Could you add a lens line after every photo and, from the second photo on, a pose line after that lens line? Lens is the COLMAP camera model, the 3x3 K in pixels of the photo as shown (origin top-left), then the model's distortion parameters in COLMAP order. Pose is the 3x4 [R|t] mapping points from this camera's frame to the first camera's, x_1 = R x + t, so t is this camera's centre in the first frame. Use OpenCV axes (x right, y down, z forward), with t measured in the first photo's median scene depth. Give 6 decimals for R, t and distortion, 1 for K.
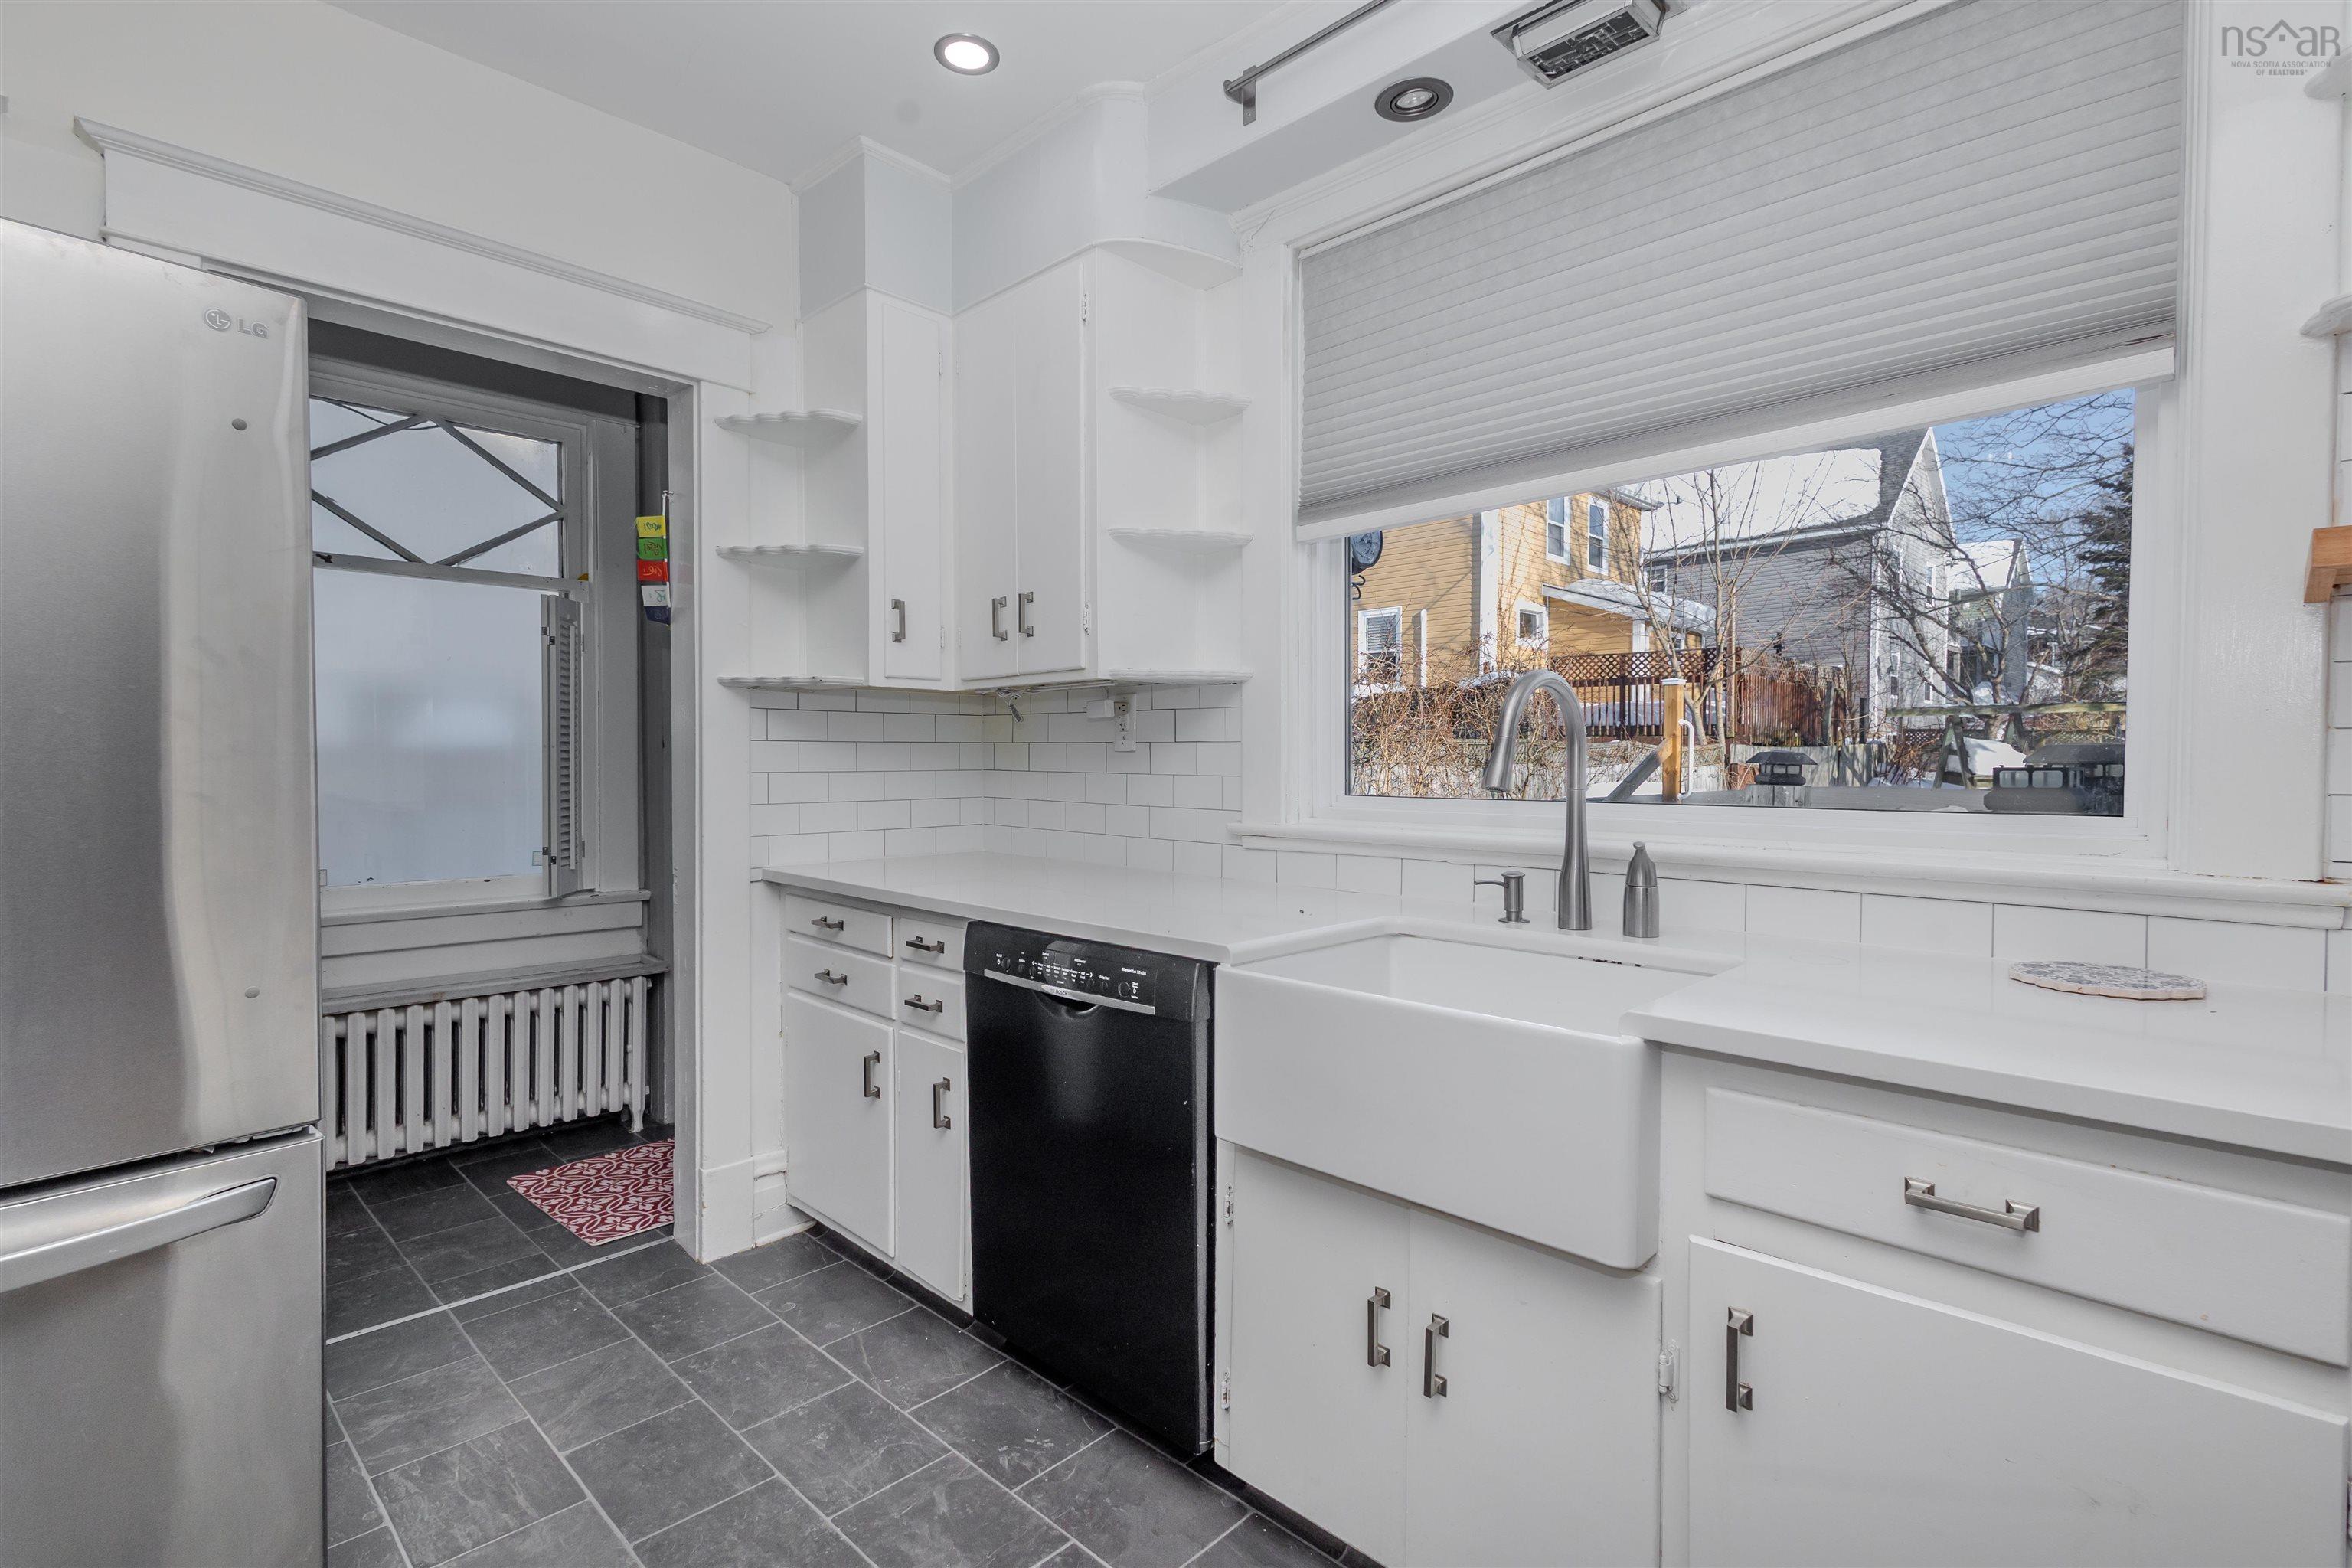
lens RADIAL K [[1088.7, 0, 1176.0], [0, 1088.7, 784.0], [0, 0, 1]] dist [0.017411, -0.000961]
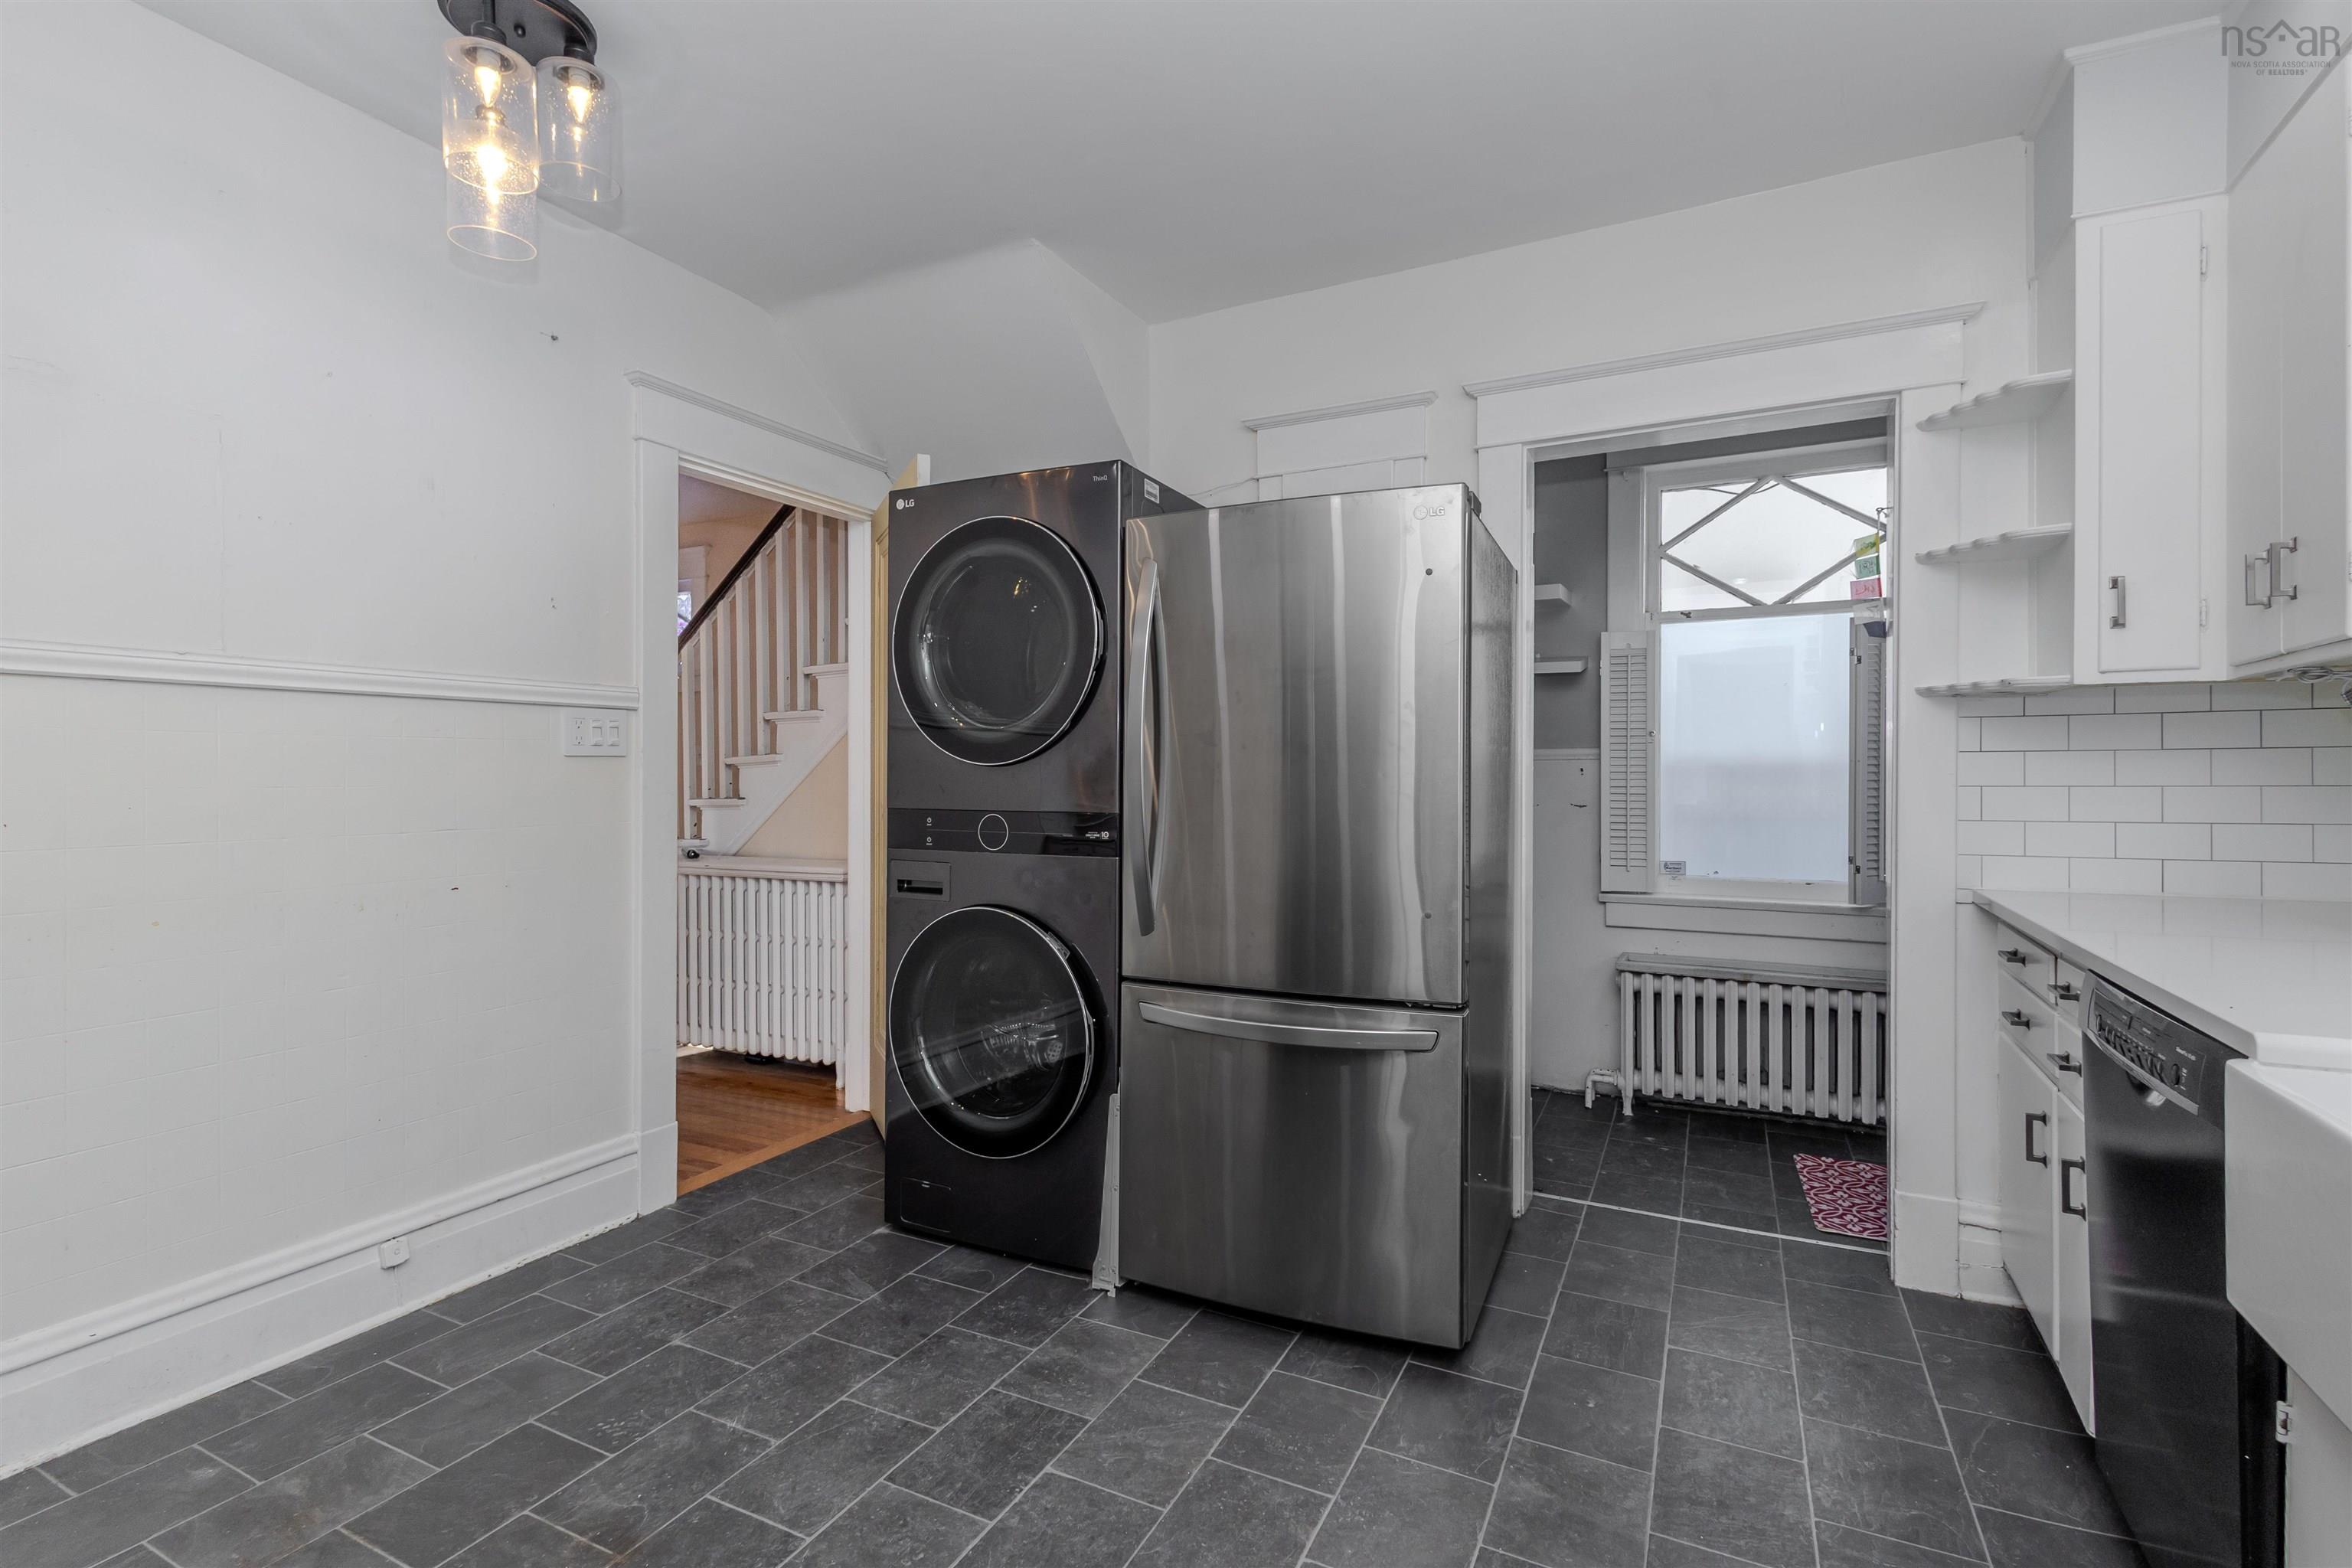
lens RADIAL K [[1088.0, 0, 1168.5], [0, 1088.0, 775.3], [0, 0, 1]] dist [0.012356, -0.000116]
pose [[0.304617, -0.001849, -0.952473, 0.301755], [-0.020288, 0.999759, -0.008429, 0.001936], [0.952259, 0.021891, 0.304506, 0.069100]]
